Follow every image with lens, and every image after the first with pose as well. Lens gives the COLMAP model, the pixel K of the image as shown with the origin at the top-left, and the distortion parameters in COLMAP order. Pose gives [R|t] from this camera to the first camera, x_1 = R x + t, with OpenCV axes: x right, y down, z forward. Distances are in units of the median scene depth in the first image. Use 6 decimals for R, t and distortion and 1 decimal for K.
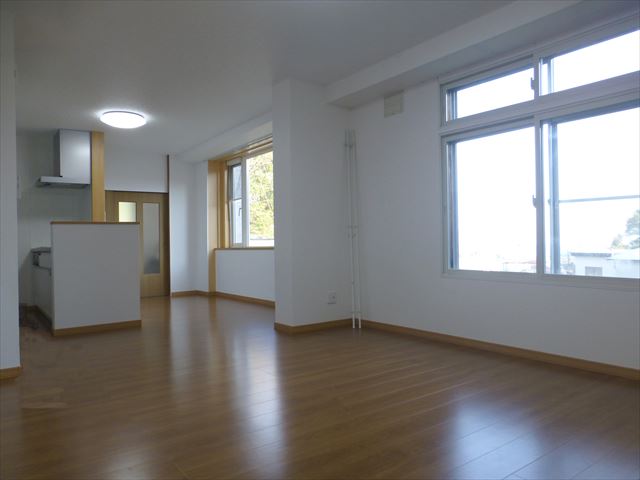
lens RADIAL K [[474.7, 0, 320.0], [0, 474.7, 240.0], [0, 0, 1]] dist [-0.026196, 0.088047]
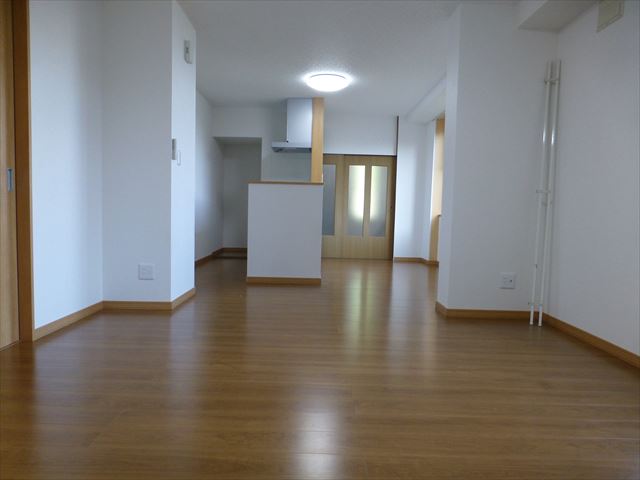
lens RADIAL K [[474.7, 0, 320.0], [0, 474.7, 240.0], [0, 0, 1]] dist [-0.026196, 0.088047]
pose [[0.813318, 0.082335, -0.575965, 0.163104], [-0.042840, 0.995724, 0.081845, 0.000962], [0.580241, -0.041892, 0.813367, 0.130693]]
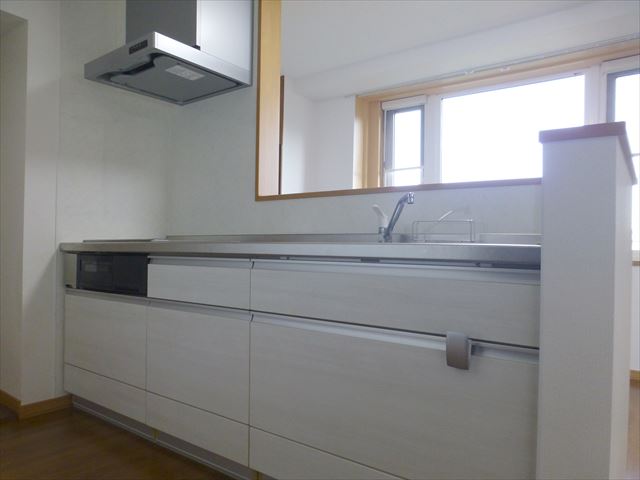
lens RADIAL K [[474.7, 0, 320.0], [0, 474.7, 240.0], [0, 0, 1]] dist [-0.026196, 0.088047]
pose [[0.958638, 0.040861, 0.281680, -0.527984], [-0.036437, 0.999117, -0.020927, 0.017348], [-0.282286, 0.009798, 0.959280, 0.600134]]
